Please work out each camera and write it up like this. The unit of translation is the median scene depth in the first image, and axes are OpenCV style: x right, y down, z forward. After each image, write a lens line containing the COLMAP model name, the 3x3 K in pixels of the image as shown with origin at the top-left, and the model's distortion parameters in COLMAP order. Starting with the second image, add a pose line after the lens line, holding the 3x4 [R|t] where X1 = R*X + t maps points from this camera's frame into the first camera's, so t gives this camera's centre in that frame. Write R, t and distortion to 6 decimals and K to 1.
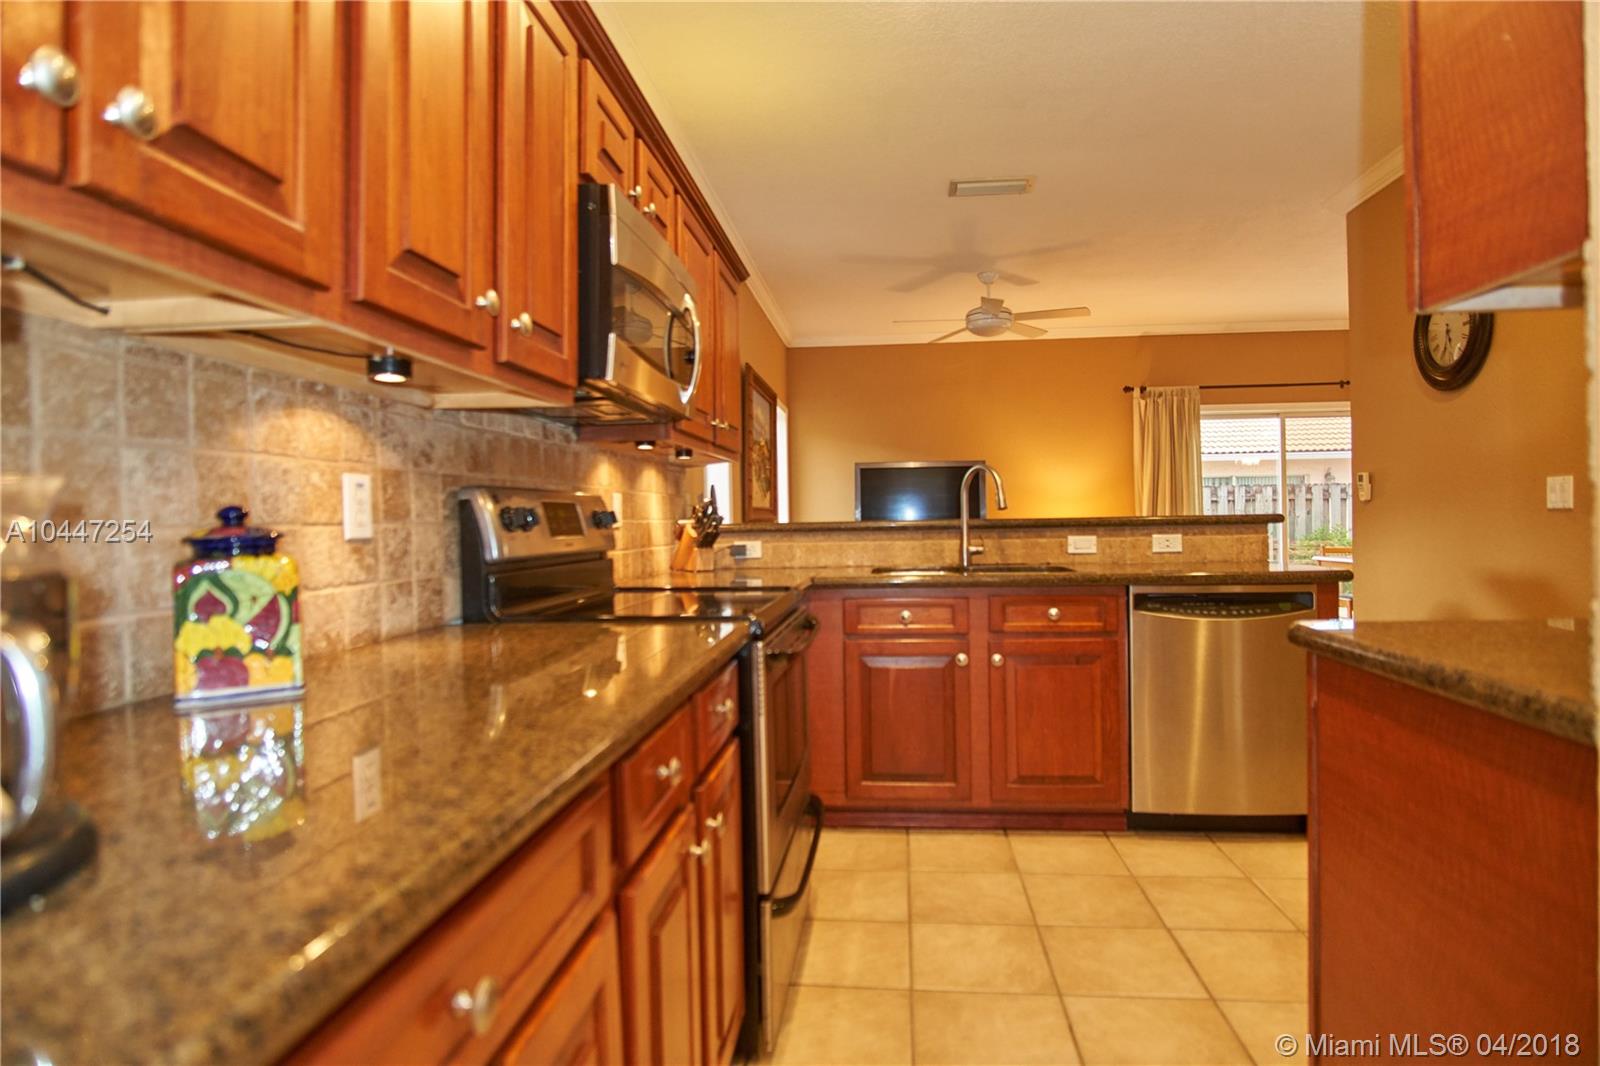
lens RADIAL K [[854.5, 0, 798.5], [0, 854.5, 522.2], [0, 0, 1]] dist [-0.024245, -0.000286]
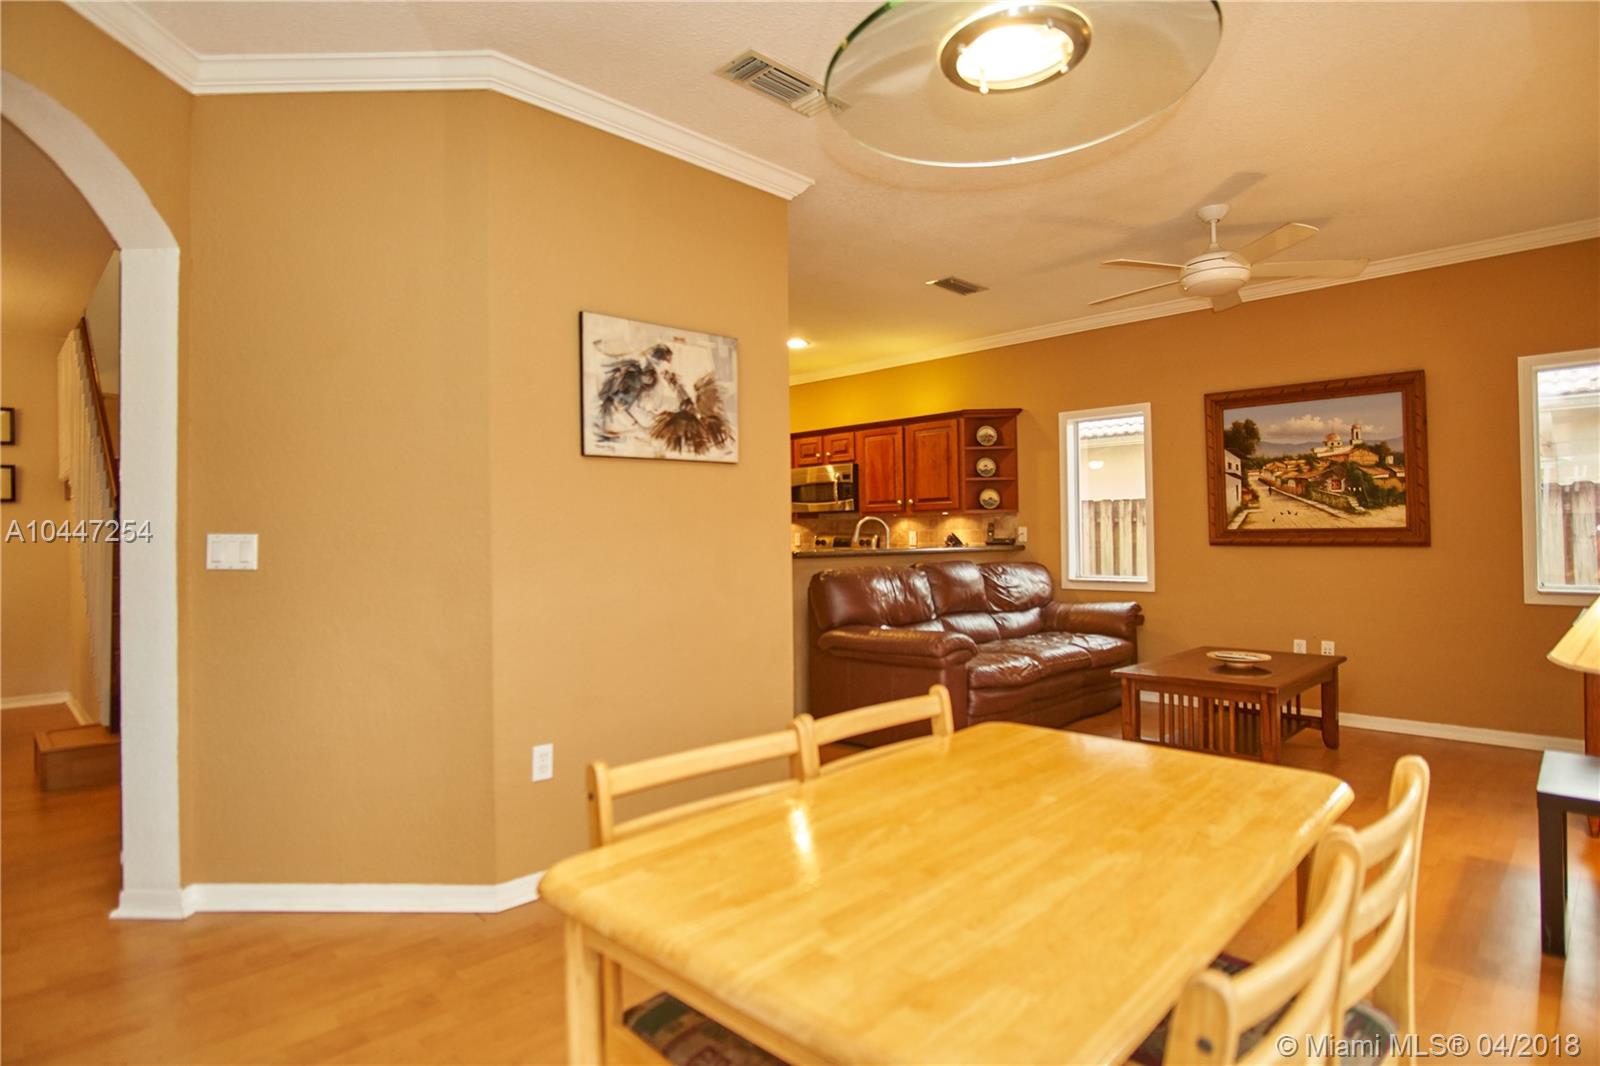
lens RADIAL K [[854.5, 0, 798.5], [0, 854.5, 522.2], [0, 0, 1]] dist [-0.024245, -0.000286]
pose [[-0.626155, 0.011349, -0.779616, 0.791071], [0.017278, 0.999850, 0.000678, -0.028145], [0.779507, -0.013045, -0.626257, 0.927665]]
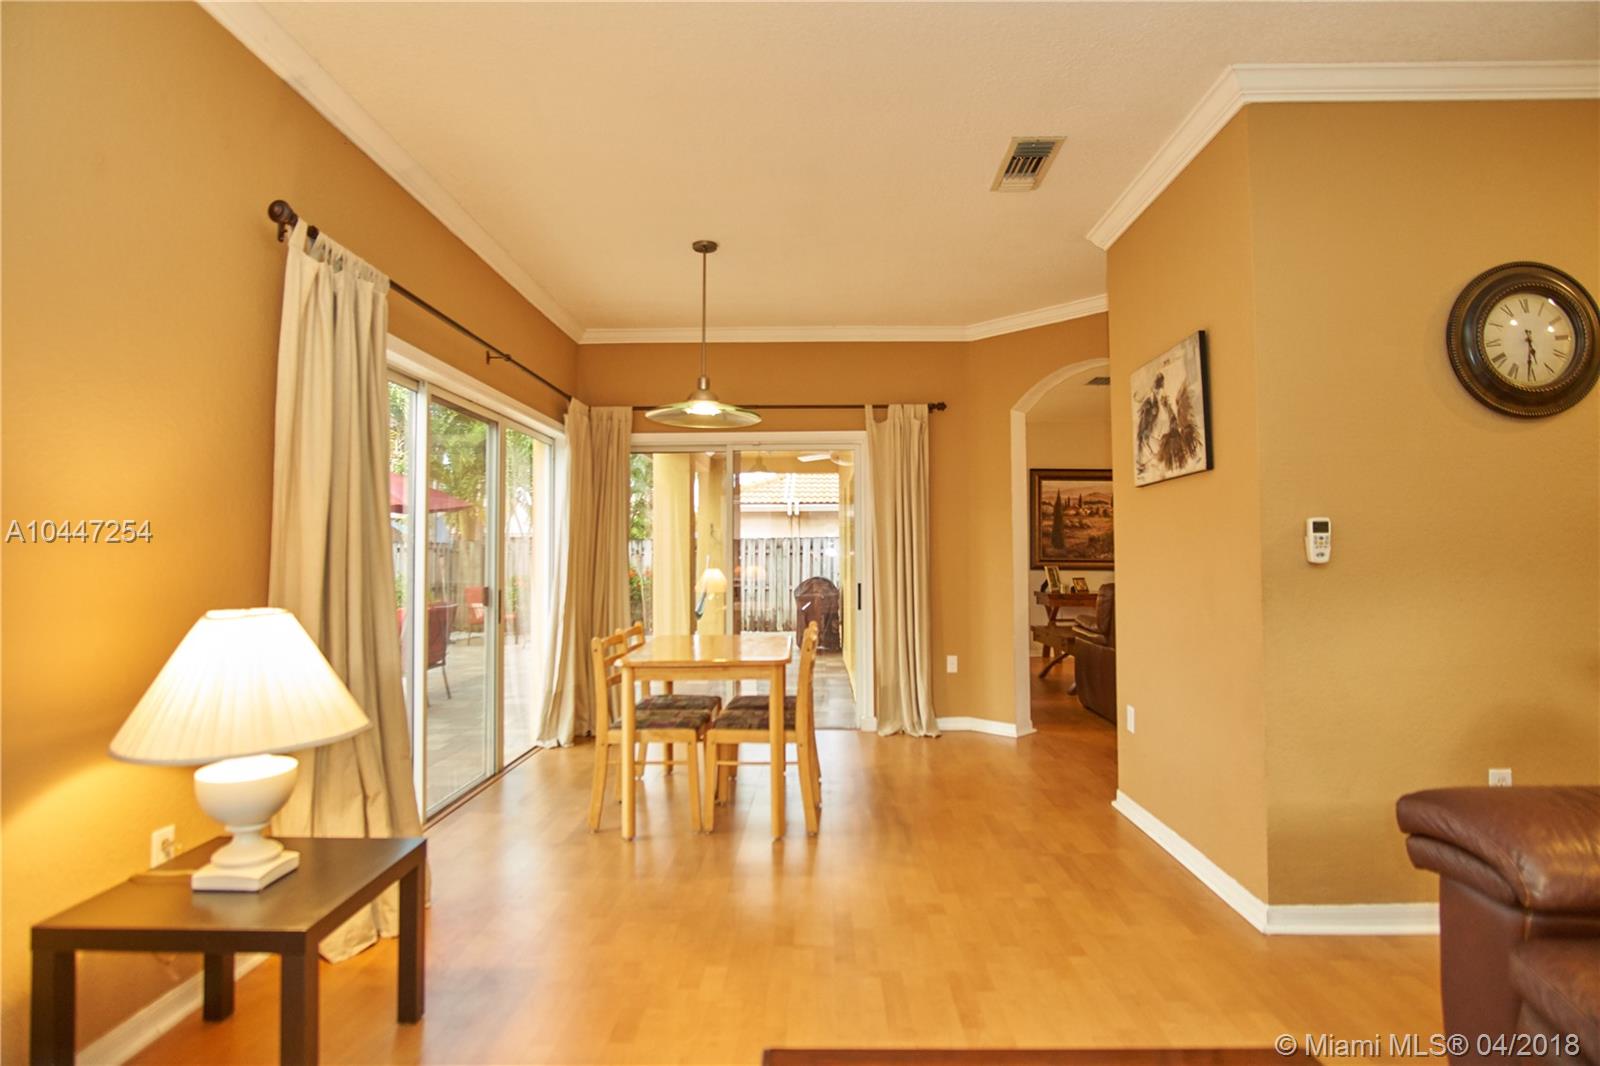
lens RADIAL K [[854.5, 0, 798.5], [0, 854.5, 522.2], [0, 0, 1]] dist [-0.024245, -0.000286]
pose [[-0.088609, 0.056097, 0.994486, 0.045689], [0.010696, 0.998409, -0.055365, -0.014581], [-0.996009, 0.005731, -0.089068, 0.840366]]
